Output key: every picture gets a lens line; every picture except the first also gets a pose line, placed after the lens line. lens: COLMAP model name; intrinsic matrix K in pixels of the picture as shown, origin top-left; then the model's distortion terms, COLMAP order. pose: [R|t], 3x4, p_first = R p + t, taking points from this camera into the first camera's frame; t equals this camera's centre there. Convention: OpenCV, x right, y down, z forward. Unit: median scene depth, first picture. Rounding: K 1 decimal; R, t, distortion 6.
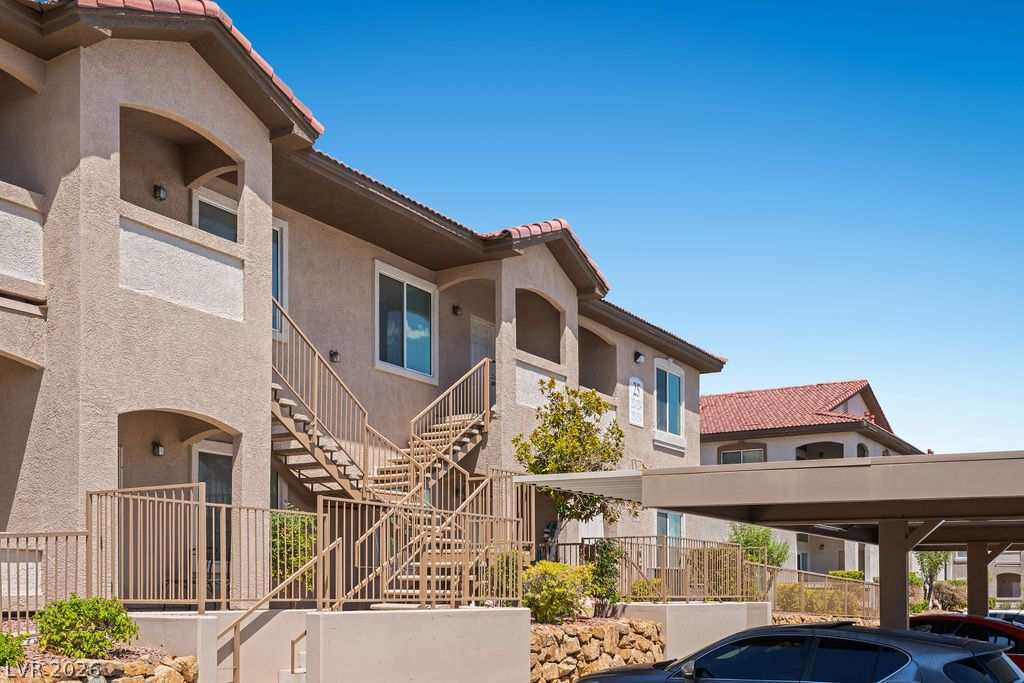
lens RADIAL K [[890.7, 0, 544.1], [0, 890.7, 340.4], [0, 0, 1]] dist [0.010320, 0.015880]
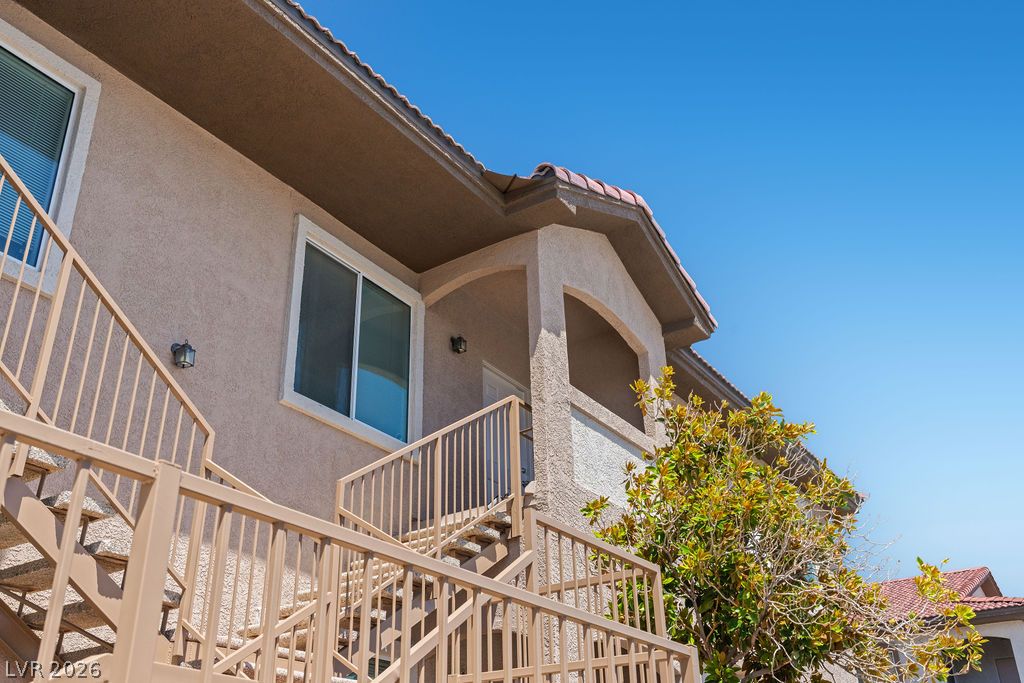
lens RADIAL K [[890.7, 0, 544.1], [0, 890.7, 340.4], [0, 0, 1]] dist [0.010320, 0.015880]
pose [[0.999165, -0.036673, -0.018026, -0.037059], [0.030847, 0.966216, -0.255882, 0.120737], [0.026801, 0.255112, 0.966540, 0.506287]]
